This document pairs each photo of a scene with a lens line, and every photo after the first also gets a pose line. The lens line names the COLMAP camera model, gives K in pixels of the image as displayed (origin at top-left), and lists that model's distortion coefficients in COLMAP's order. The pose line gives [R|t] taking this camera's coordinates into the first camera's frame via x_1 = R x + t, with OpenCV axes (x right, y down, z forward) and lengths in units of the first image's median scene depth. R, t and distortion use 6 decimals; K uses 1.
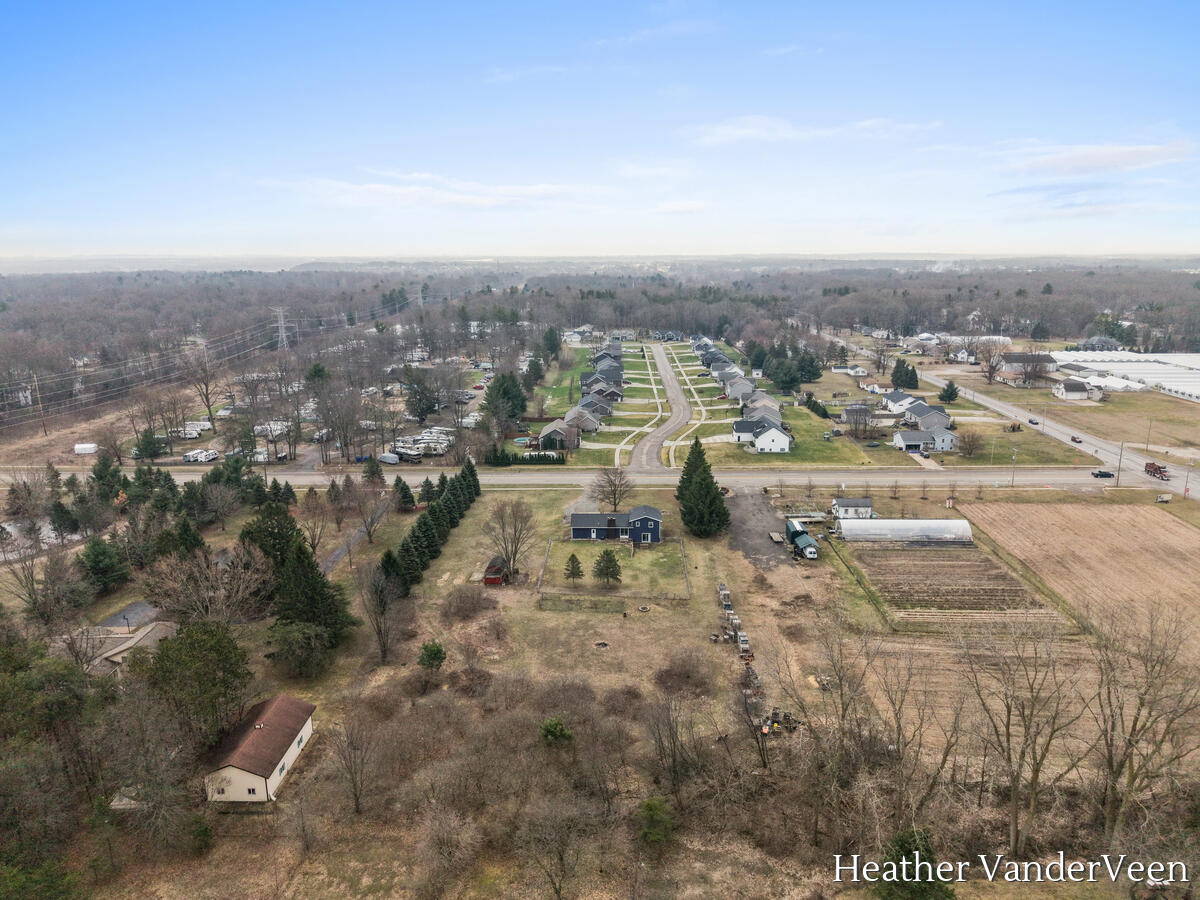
lens RADIAL K [[786.3, 0, 600.0], [0, 786.3, 450.0], [0, 0, 1]] dist [0.003433, -0.001934]
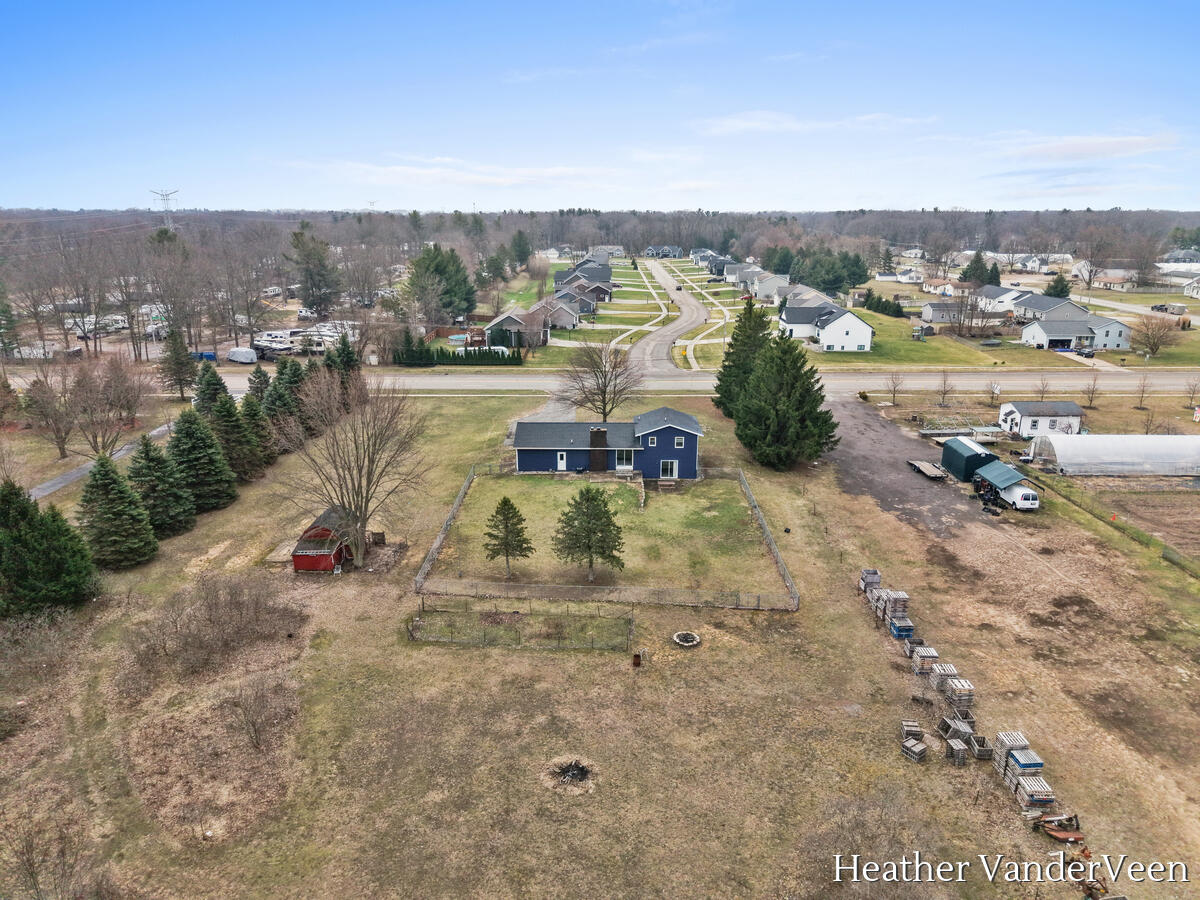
lens RADIAL K [[822.7, 0, 600.0], [0, 822.7, 450.0], [0, 0, 1]] dist [-0.040424, 0.000327]
pose [[0.999780, 0.000923, 0.020932, 0.005192], [-0.002044, 0.998560, 0.053602, 0.073473], [-0.020852, -0.053633, 0.998343, 0.500253]]
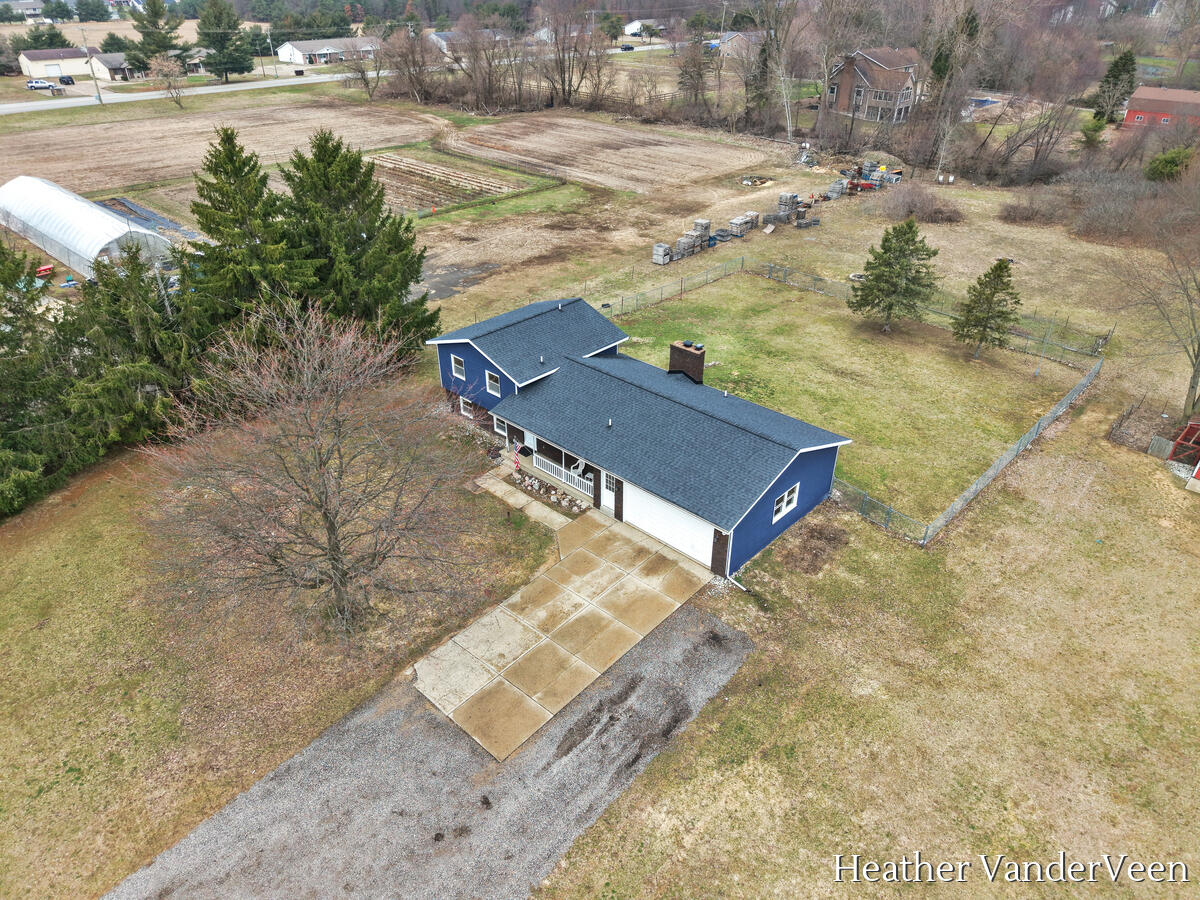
lens RADIAL K [[786.3, 0, 600.0], [0, 786.3, 450.0], [0, 0, 1]] dist [0.003433, -0.001934]
pose [[-0.746652, -0.345520, 0.568442, -0.104900], [0.164230, 0.732327, 0.660852, -0.044829], [-0.644623, 0.586782, -0.490049, 1.133043]]
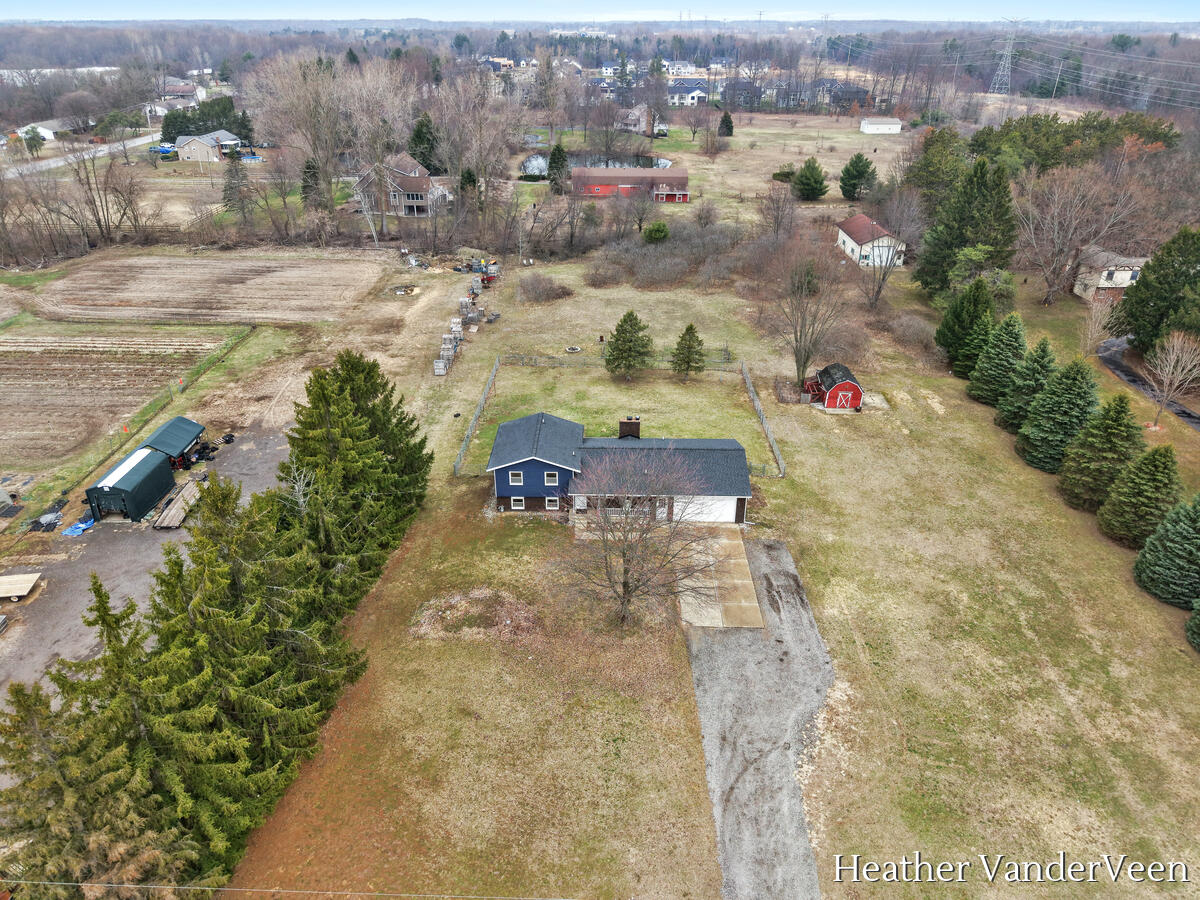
lens RADIAL K [[803.1, 0, 600.0], [0, 803.1, 450.0], [0, 0, 1]] dist [0.020529, -0.003733]
pose [[-0.999960, 0.003469, -0.008255, 0.034204], [-0.002951, 0.742696, 0.669622, -0.160851], [0.008454, 0.669620, -0.742656, 1.285589]]
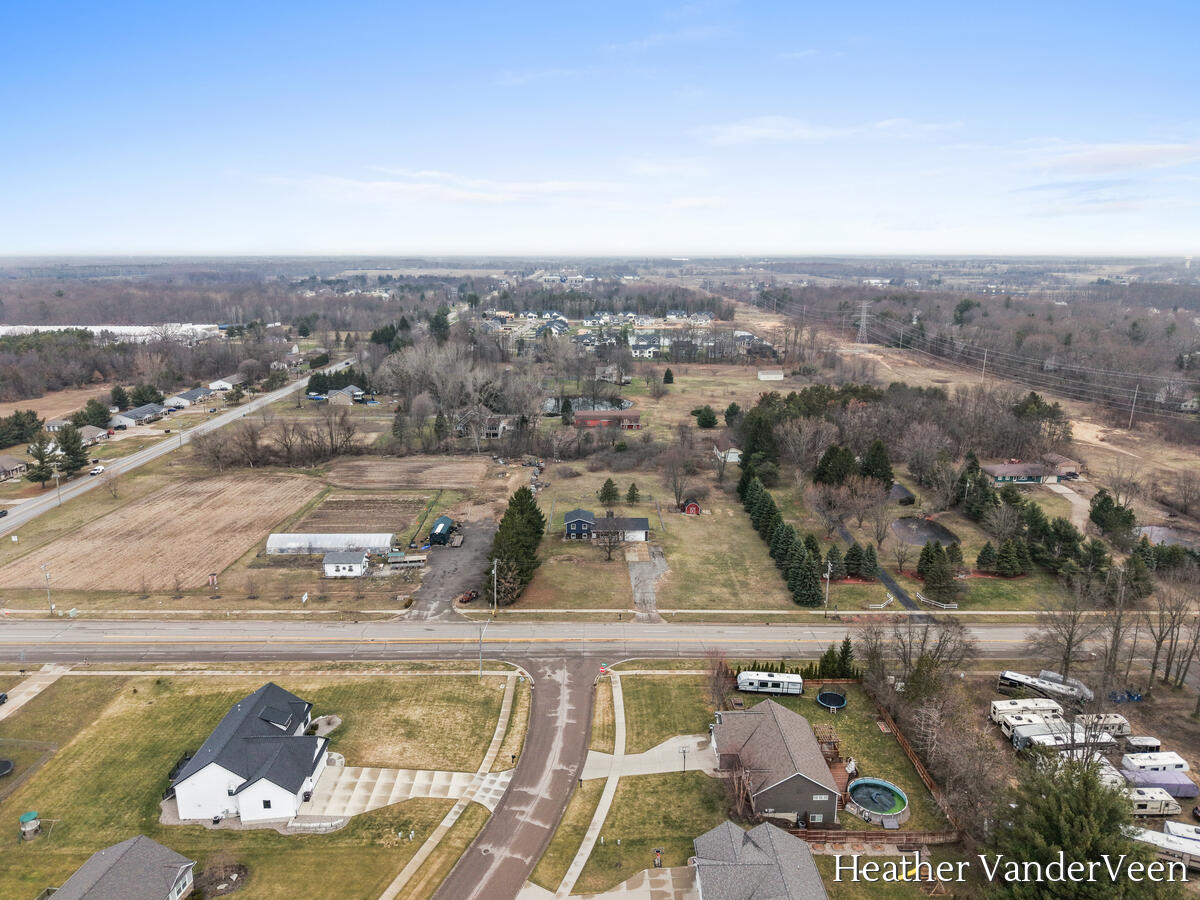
lens RADIAL K [[822.7, 0, 600.0], [0, 822.7, 450.0], [0, 0, 1]] dist [-0.040424, 0.000327]
pose [[-0.999271, 0.010108, -0.036811, 0.072541], [-0.008163, 0.885418, 0.464724, -0.528285], [0.037291, 0.464686, -0.884690, 1.975319]]
